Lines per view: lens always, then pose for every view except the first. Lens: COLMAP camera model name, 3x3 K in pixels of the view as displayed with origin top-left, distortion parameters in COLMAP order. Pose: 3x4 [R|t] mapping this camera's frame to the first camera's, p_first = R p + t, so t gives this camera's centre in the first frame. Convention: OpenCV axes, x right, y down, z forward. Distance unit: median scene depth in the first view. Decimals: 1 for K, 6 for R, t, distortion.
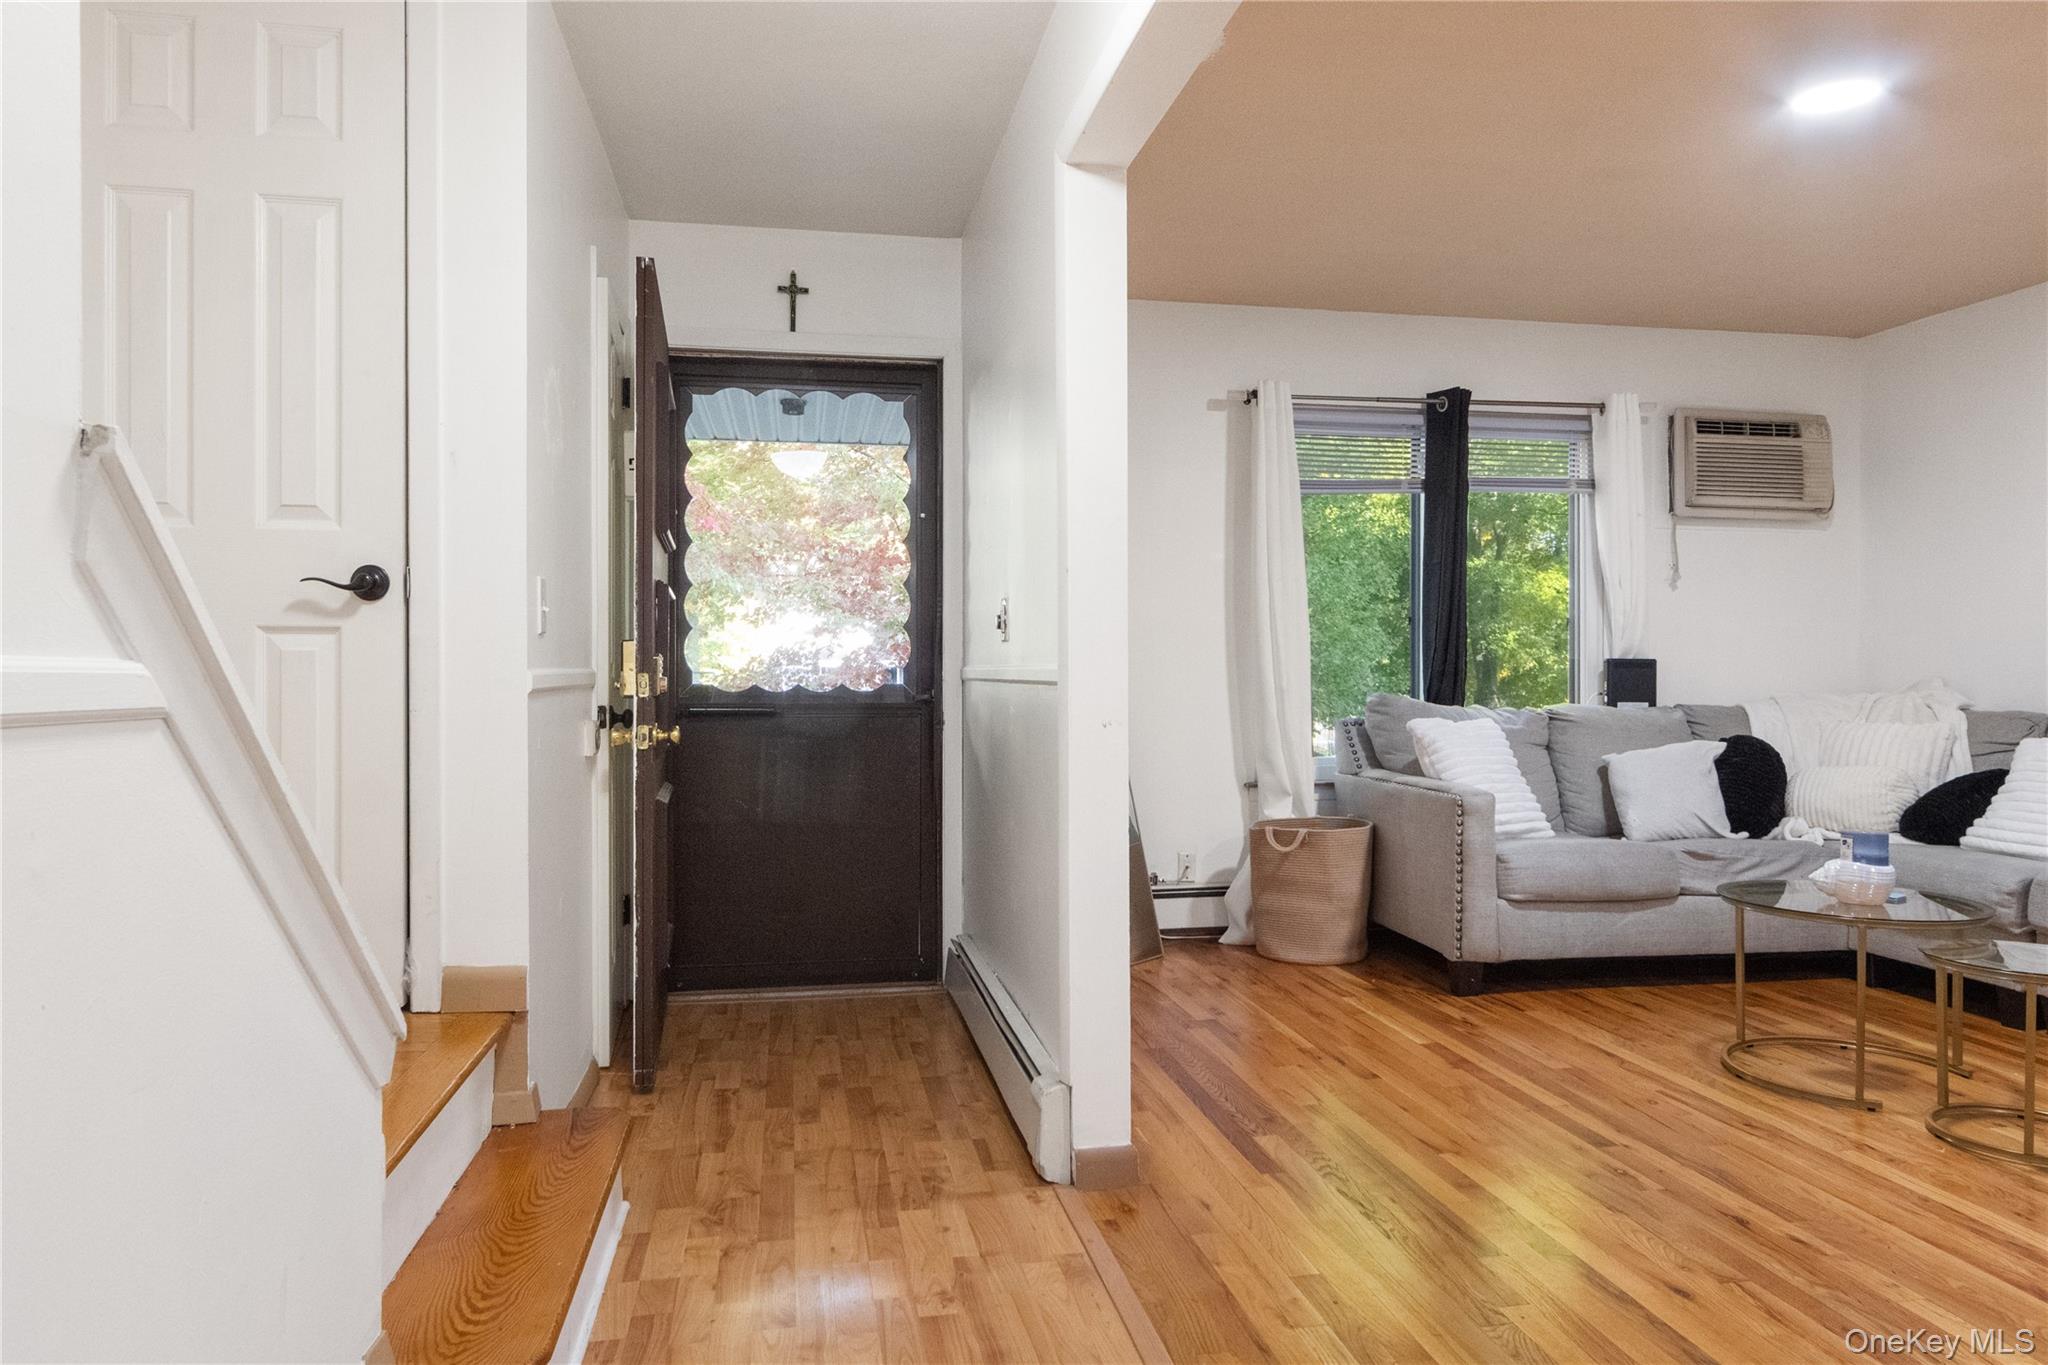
lens RADIAL K [[1312.7, 0, 1024.3], [0, 1312.7, 683.2], [0, 0, 1]] dist [-0.005892, 0.003782]
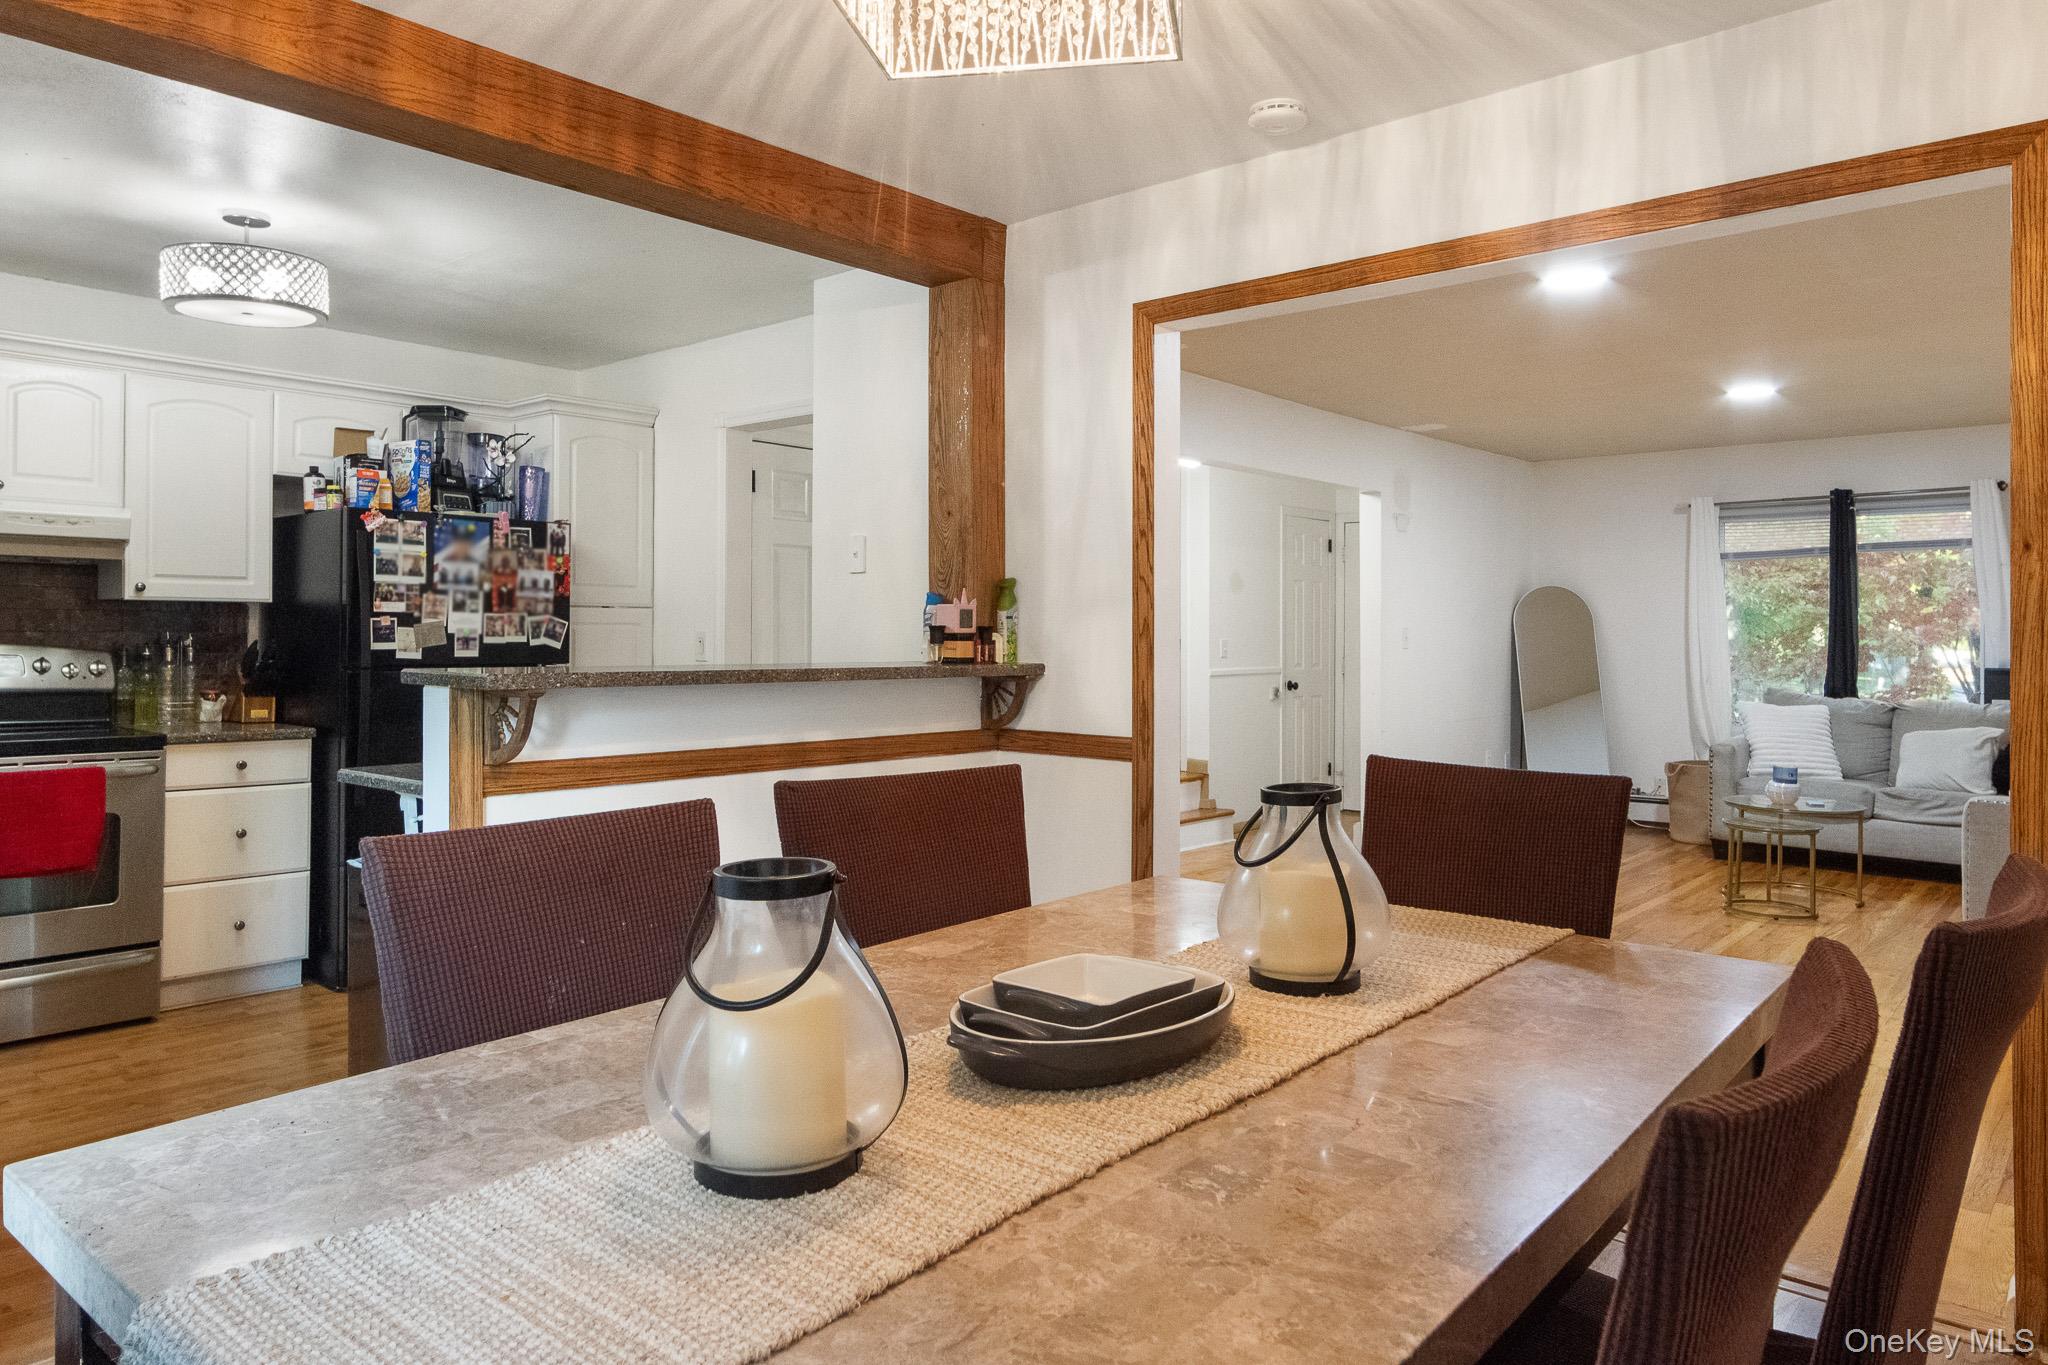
lens RADIAL K [[1312.7, 0, 1030.6], [0, 1312.7, 627.2], [0, 0, 1]] dist [-0.005892, 0.003782]
pose [[0.632127, -0.000193, -0.774865, 0.934683], [-0.010720, 0.999902, -0.008994, -0.040607], [0.774791, 0.013992, 0.632063, -0.703551]]
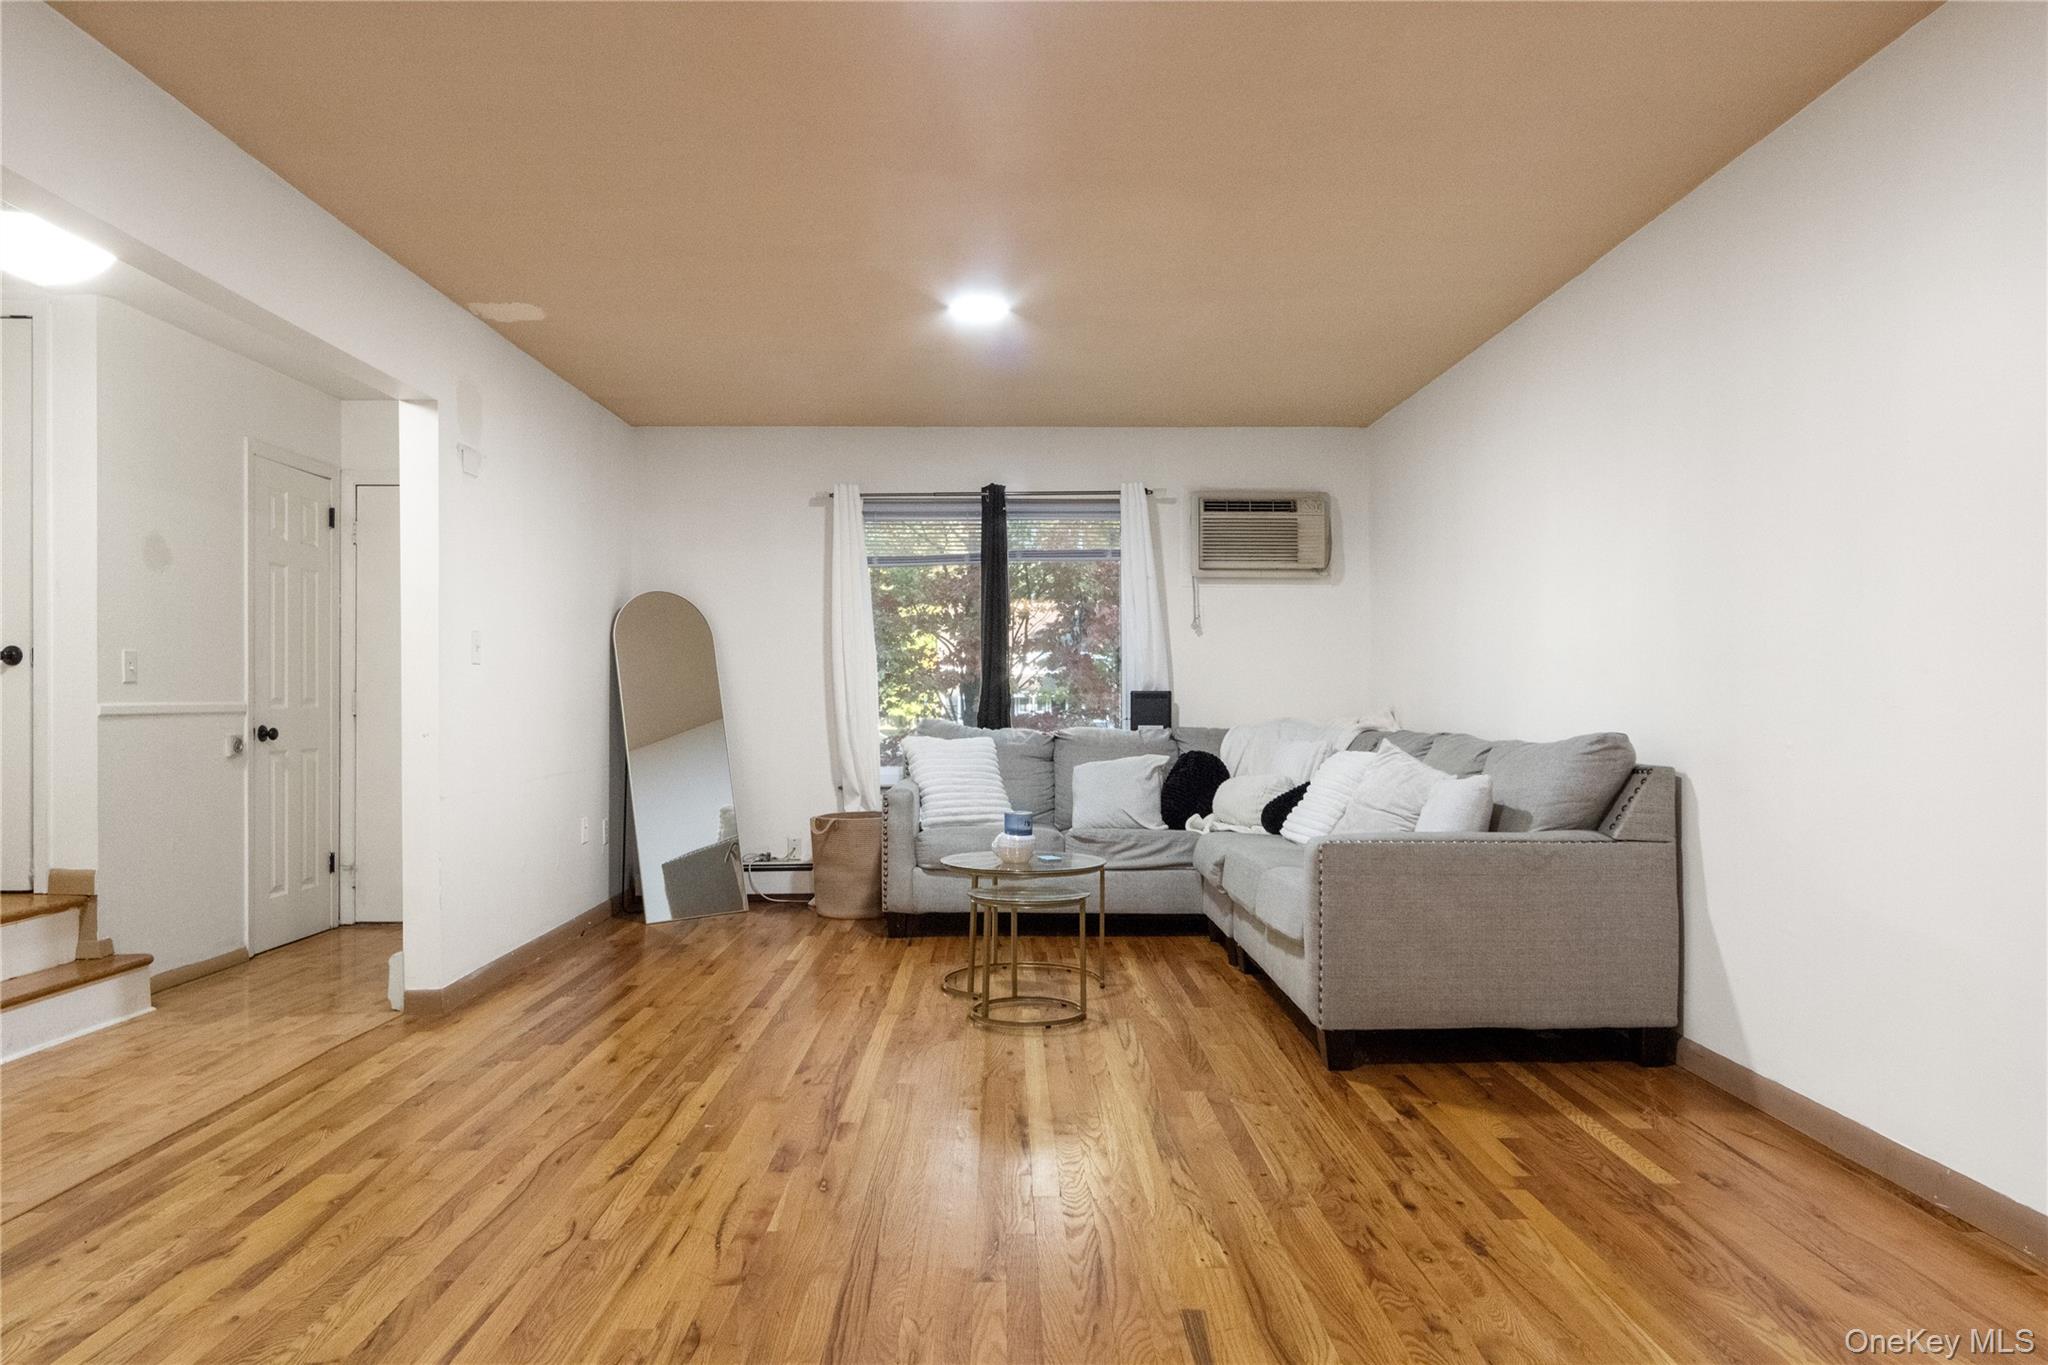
lens RADIAL K [[1312.7, 0, 1025.8], [0, 1312.7, 680.5], [0, 0, 1]] dist [-0.005892, 0.003782]
pose [[0.988452, -0.003238, -0.151502, 0.568111], [-0.000044, 0.999765, -0.021655, -0.001048], [0.151537, 0.021412, 0.988220, -0.284128]]
